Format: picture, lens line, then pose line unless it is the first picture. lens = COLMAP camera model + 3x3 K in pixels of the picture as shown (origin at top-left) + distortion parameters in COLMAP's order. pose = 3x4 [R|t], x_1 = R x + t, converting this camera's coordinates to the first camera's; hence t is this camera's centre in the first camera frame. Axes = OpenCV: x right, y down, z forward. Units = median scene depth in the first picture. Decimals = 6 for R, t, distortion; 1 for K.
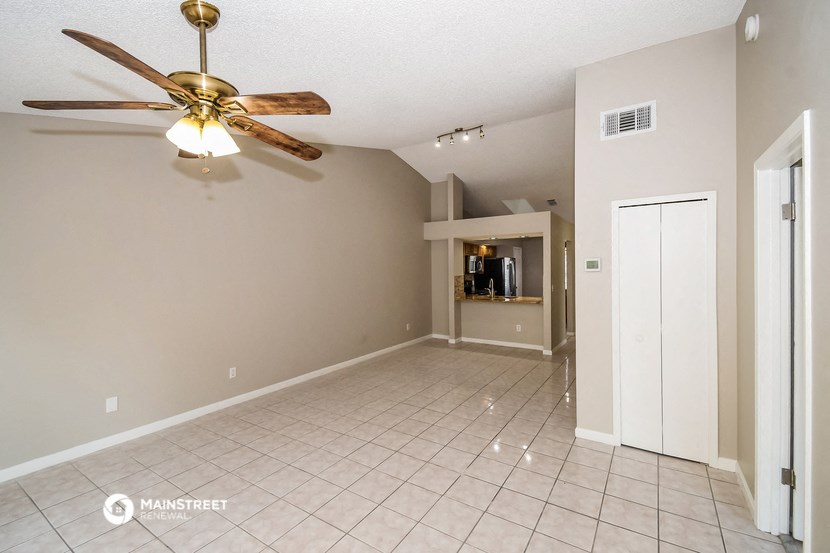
lens RADIAL K [[364.4, 0, 418.9], [0, 364.4, 271.4], [0, 0, 1]] dist [0.019563, -0.000864]
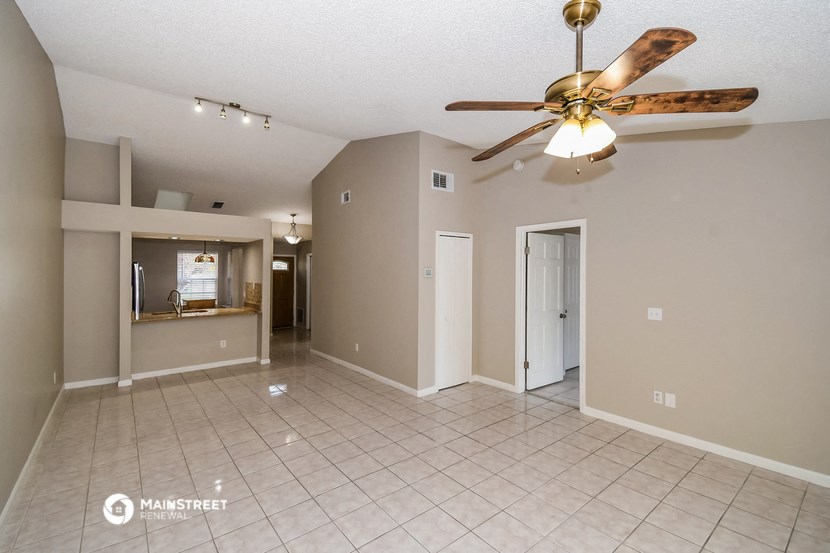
lens RADIAL K [[364.4, 0, 417.8], [0, 364.4, 274.1], [0, 0, 1]] dist [0.019563, -0.000864]
pose [[0.303462, 0.011750, 0.952771, -0.685579], [0.010156, 0.999827, -0.015565, 0.007975], [-0.952789, 0.014399, 0.303291, 0.460119]]
